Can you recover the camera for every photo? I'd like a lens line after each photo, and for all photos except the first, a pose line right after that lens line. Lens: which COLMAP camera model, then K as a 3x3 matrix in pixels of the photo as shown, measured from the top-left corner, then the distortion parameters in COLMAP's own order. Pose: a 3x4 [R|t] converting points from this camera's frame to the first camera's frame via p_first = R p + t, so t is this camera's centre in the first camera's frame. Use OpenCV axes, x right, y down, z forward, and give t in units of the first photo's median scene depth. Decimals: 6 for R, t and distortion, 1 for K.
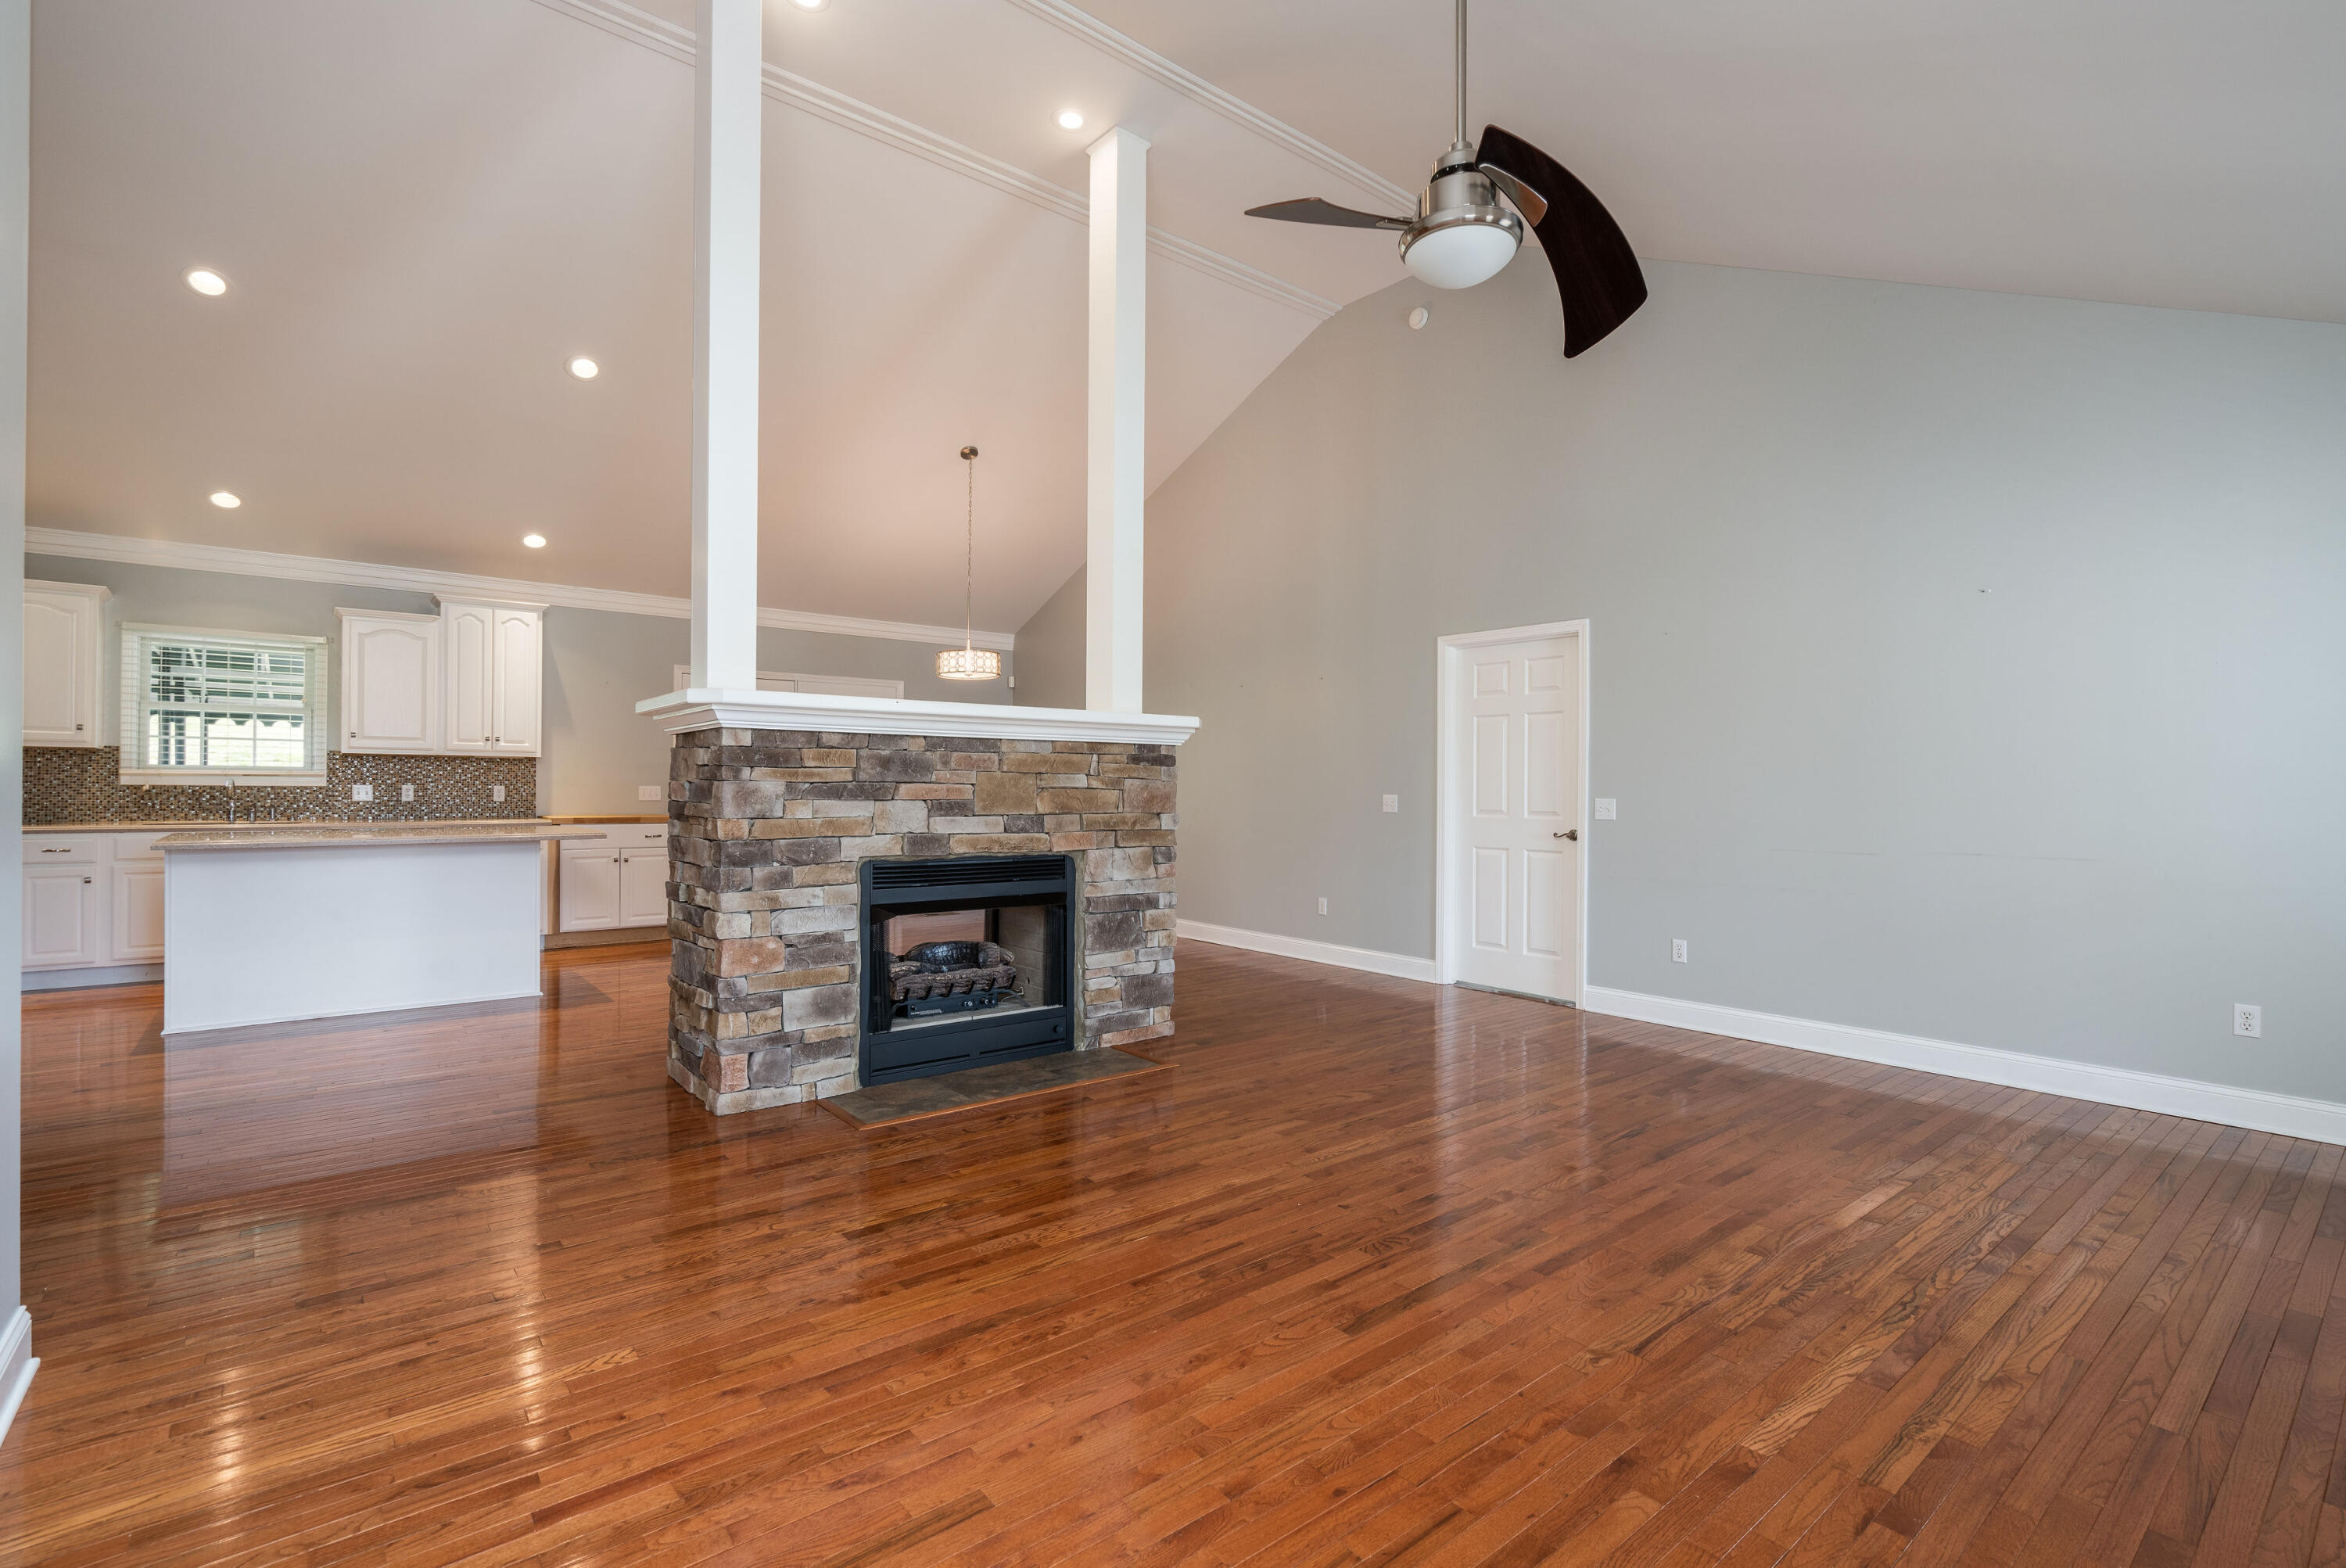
lens RADIAL K [[1077.8, 0, 1164.5], [0, 1077.8, 785.9], [0, 0, 1]] dist [-0.011042, 0.006783]
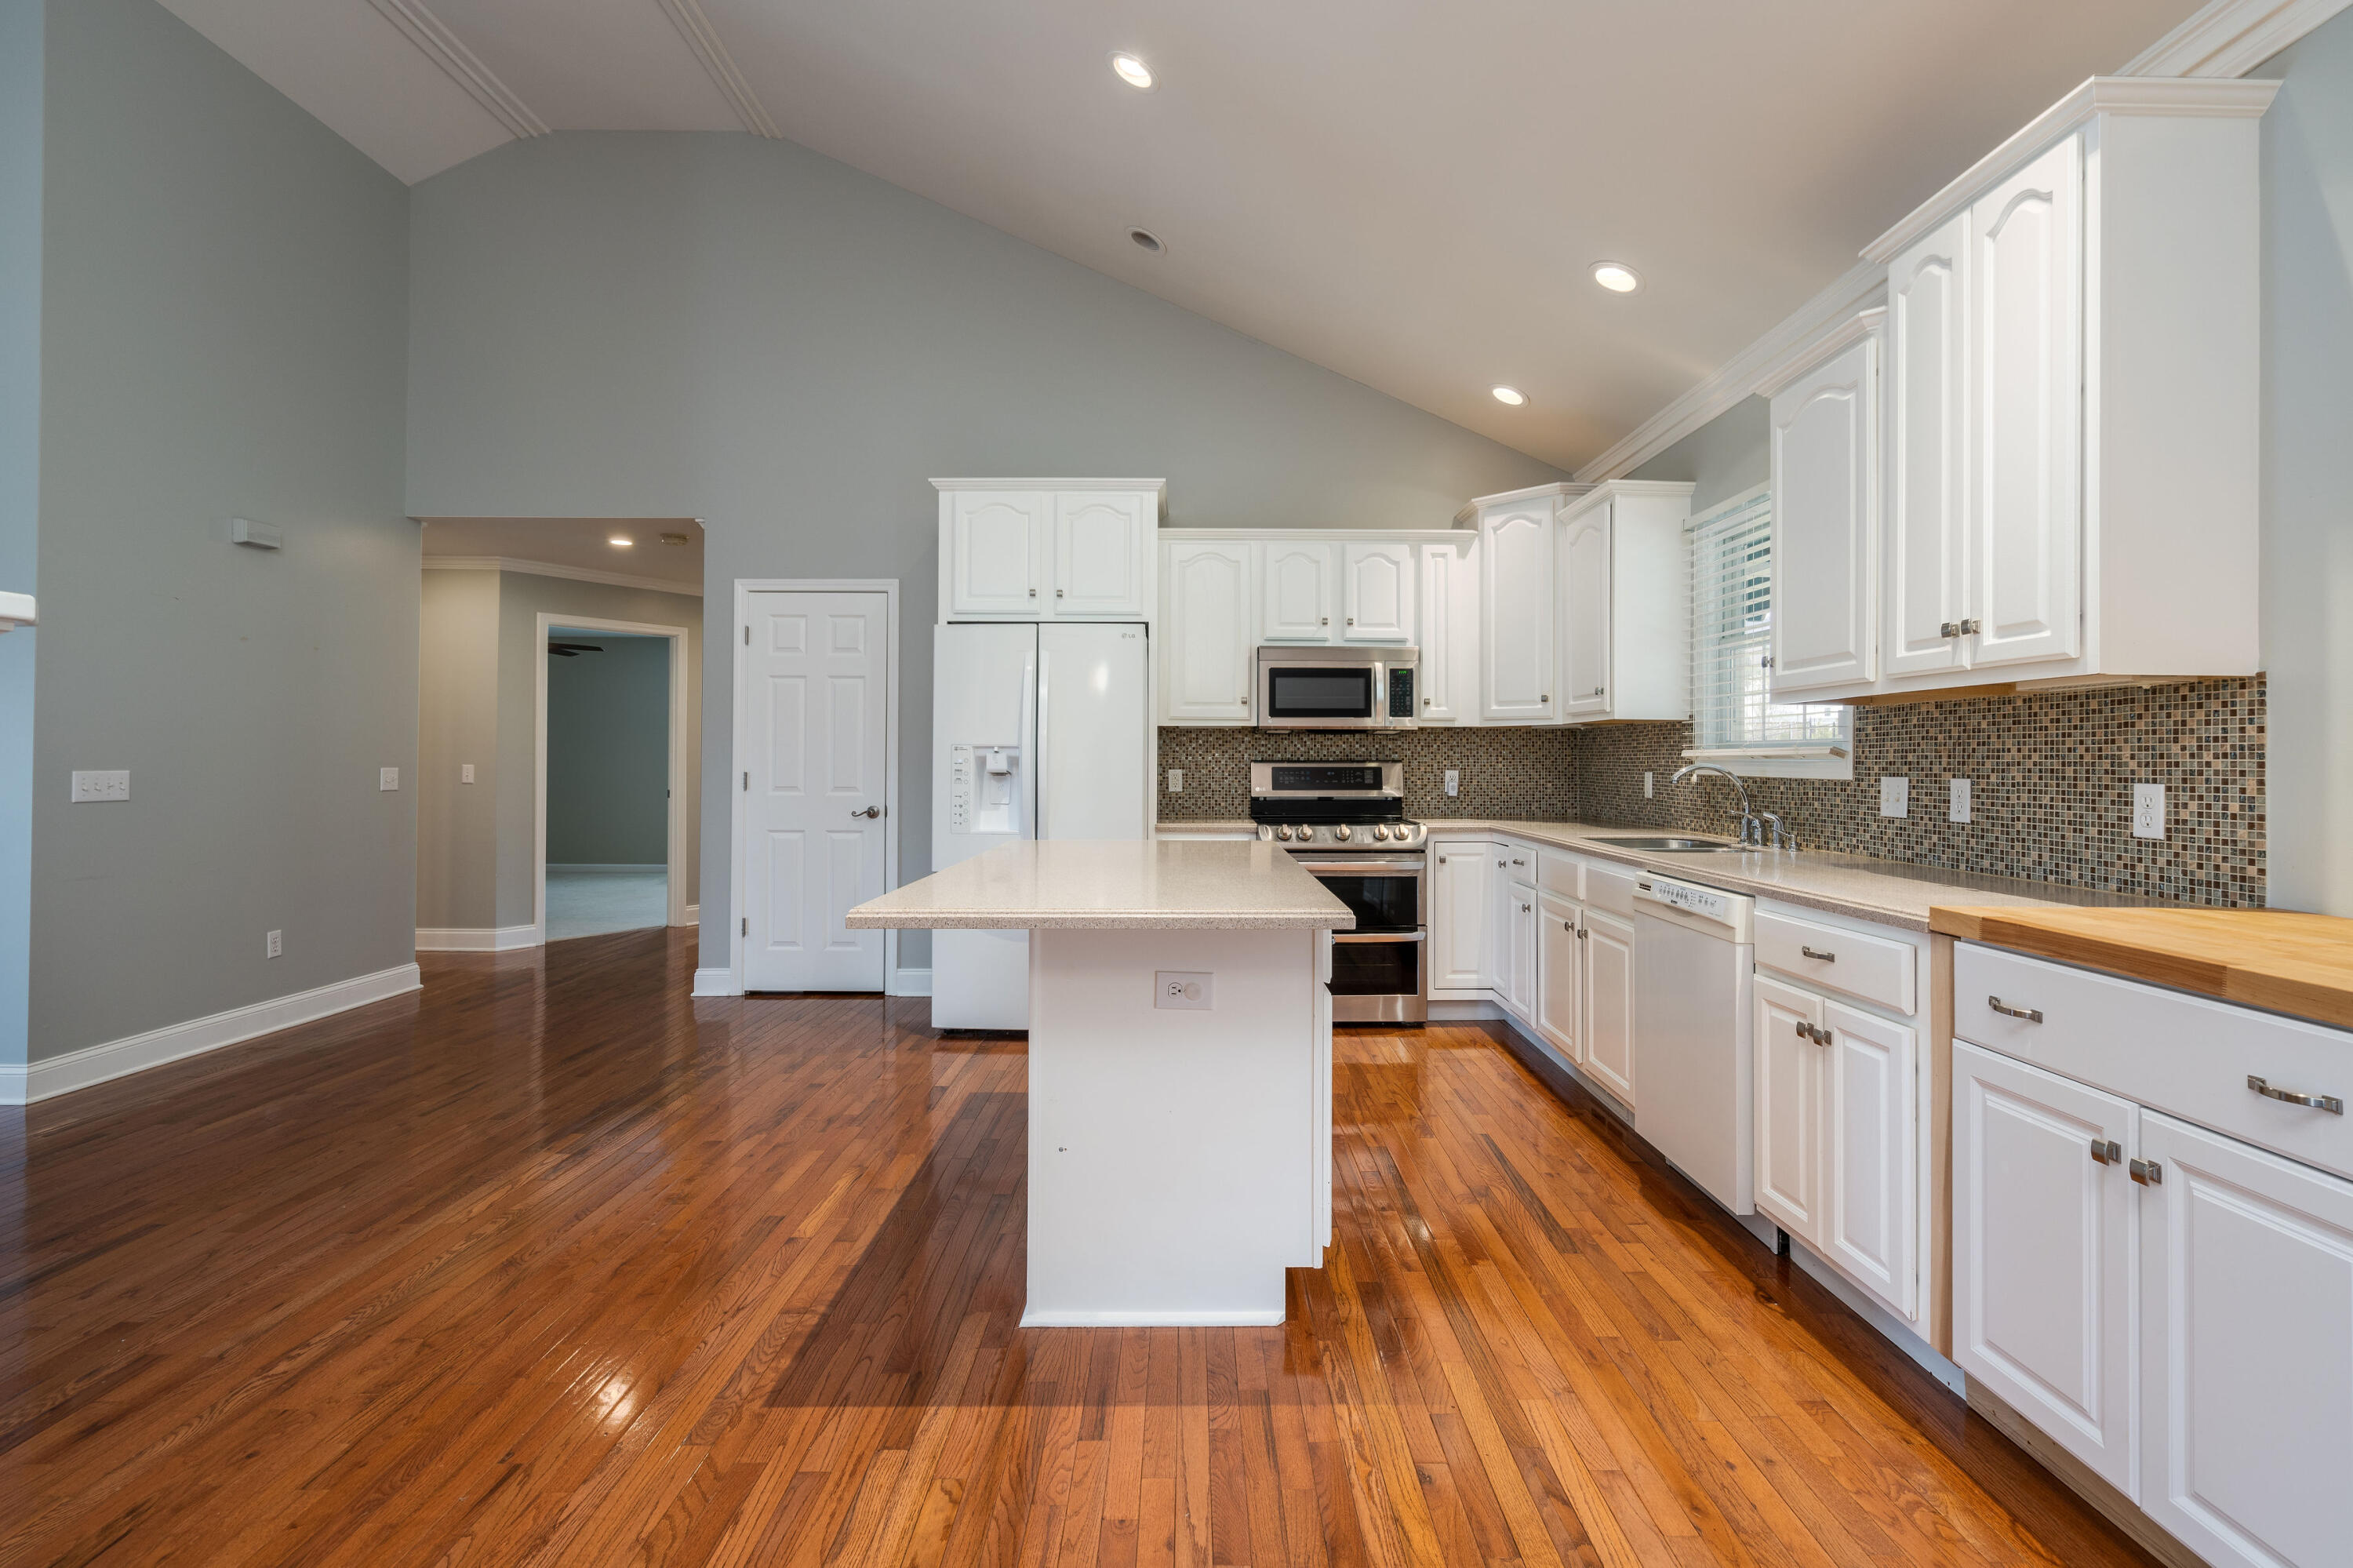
lens RADIAL K [[1081.1, 0, 1201.8], [0, 1081.1, 747.0], [0, 0, 1]] dist [-0.011042, 0.006783]
pose [[-0.628003, -0.022089, -0.777898, -0.400240], [-0.009843, 0.999743, -0.020442, -0.002726], [0.778149, -0.005181, -0.628058, 1.629179]]
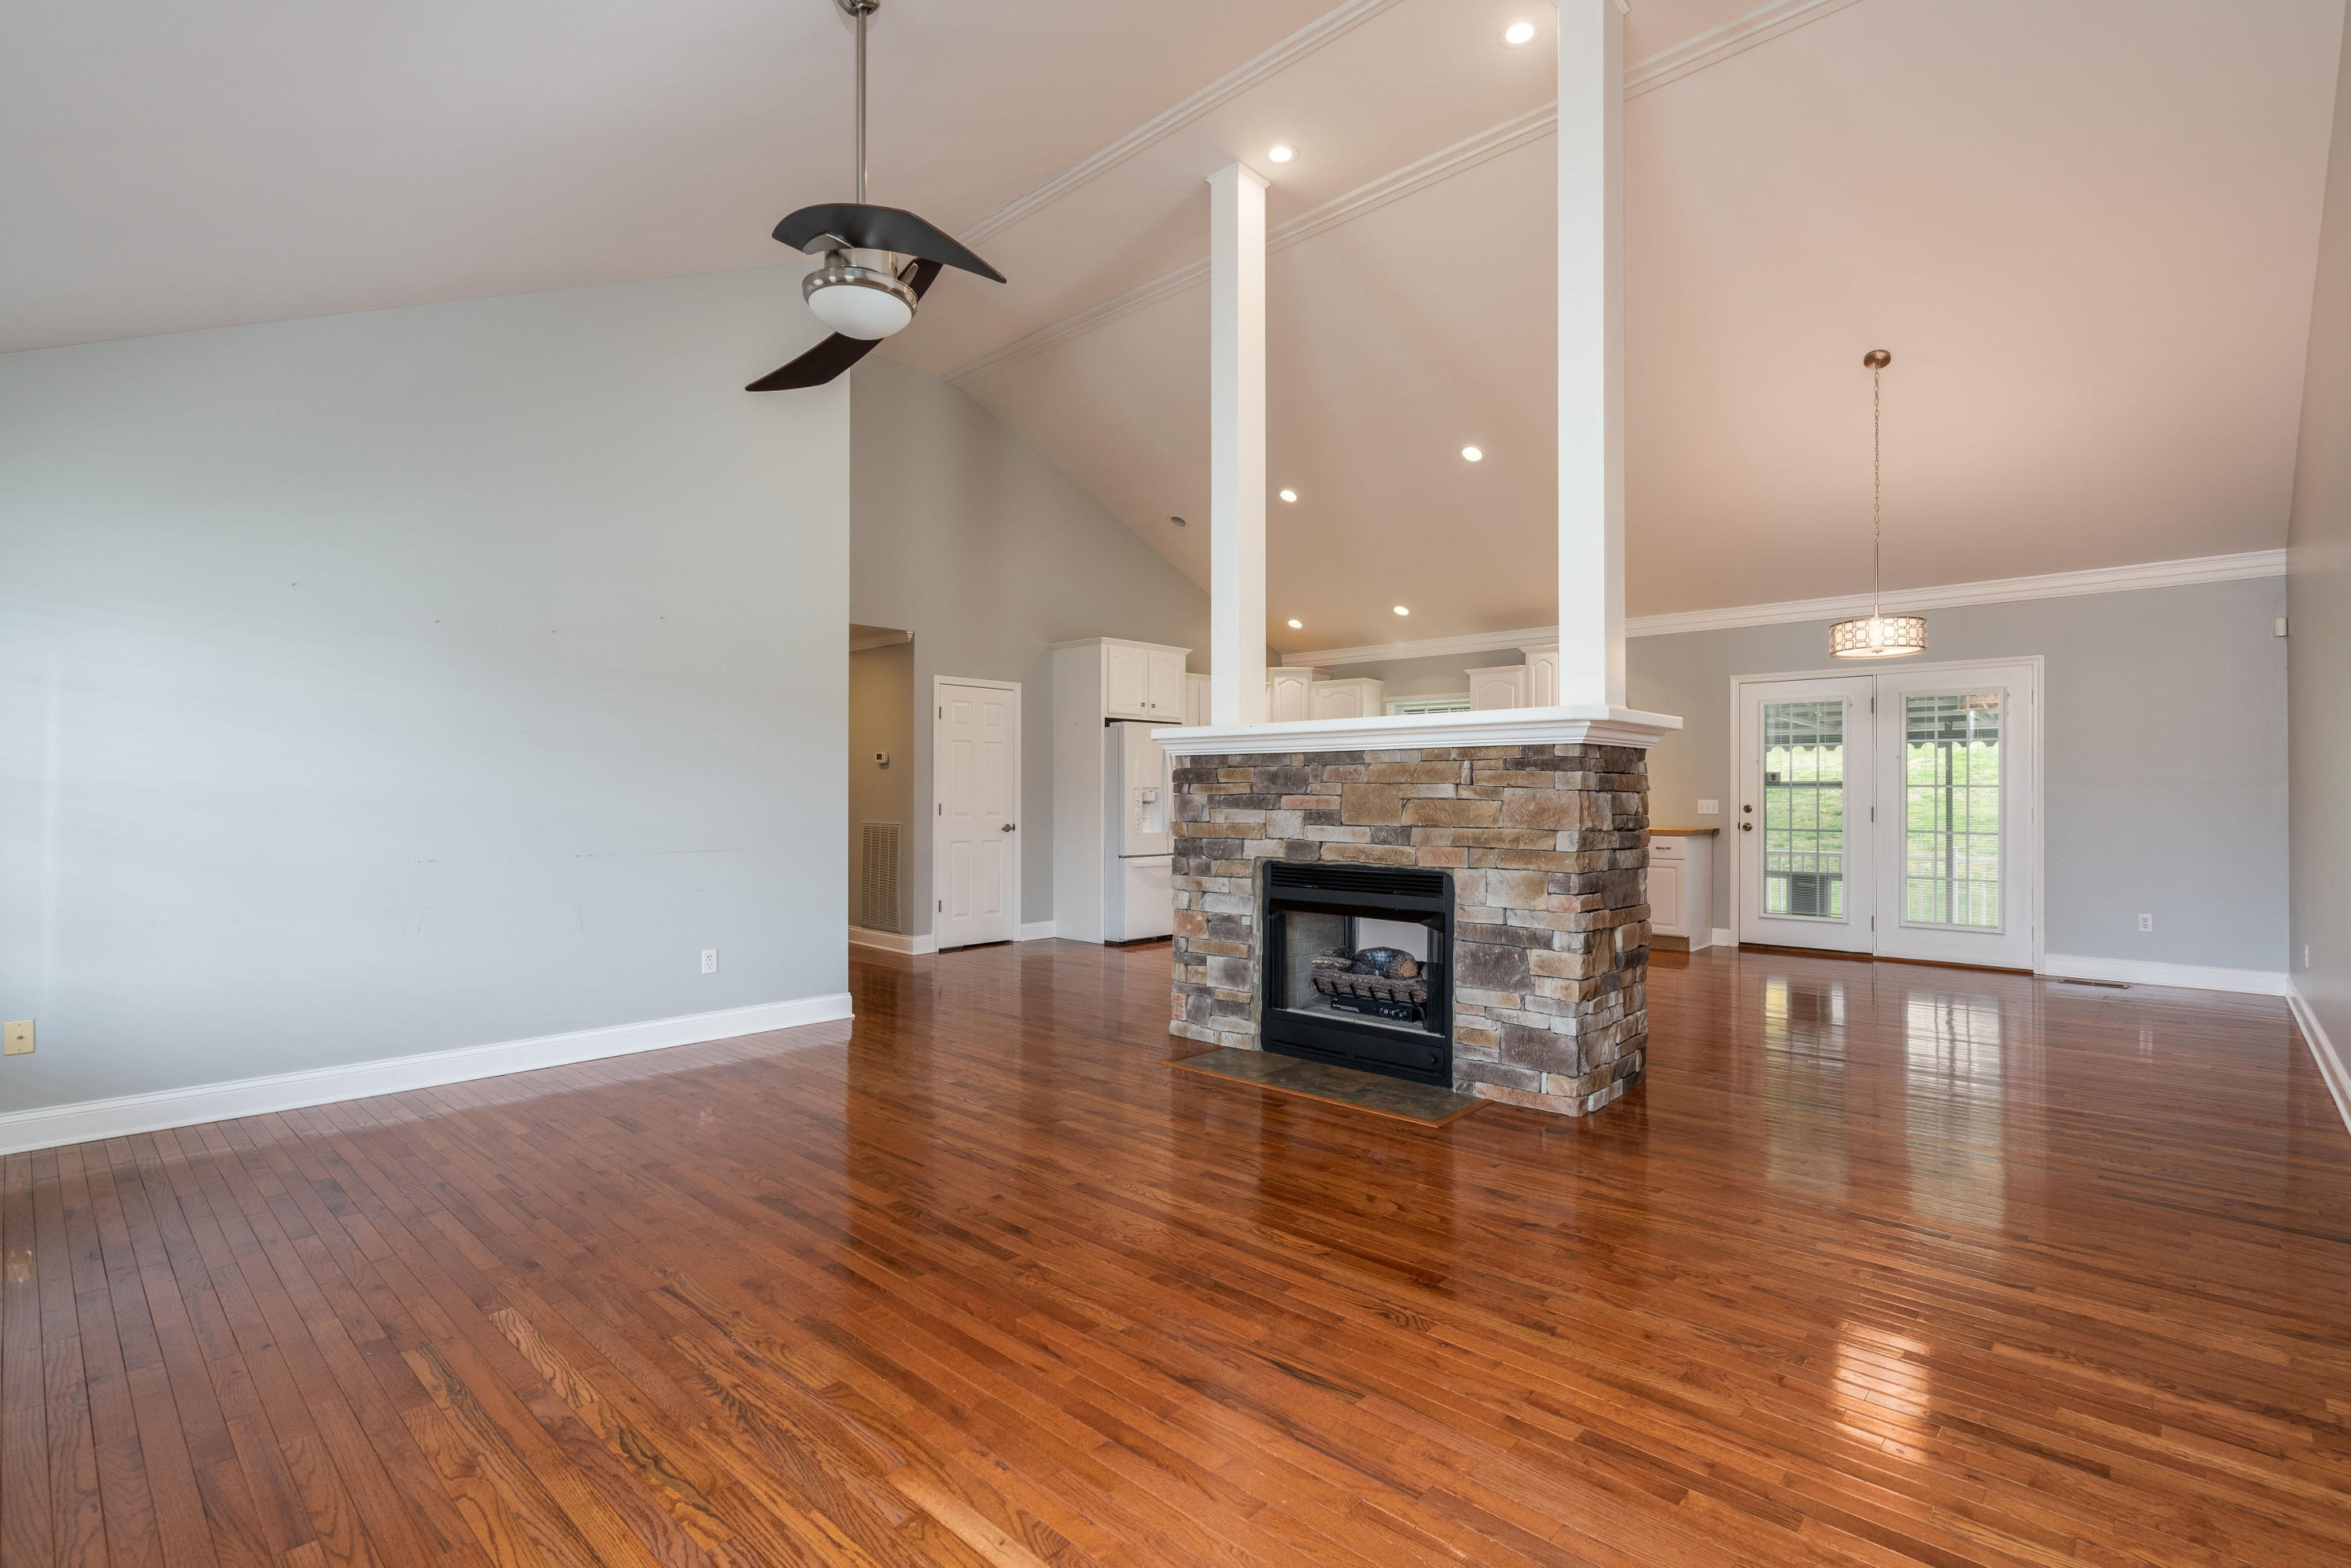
lens RADIAL K [[1080.1, 0, 1193.6], [0, 1080.1, 777.3], [0, 0, 1]] dist [-0.011042, 0.006783]
pose [[0.147129, -0.023826, -0.988830, 0.799143], [0.001439, 0.999714, -0.023874, 0.005297], [0.989116, 0.002090, 0.147121, 0.664975]]
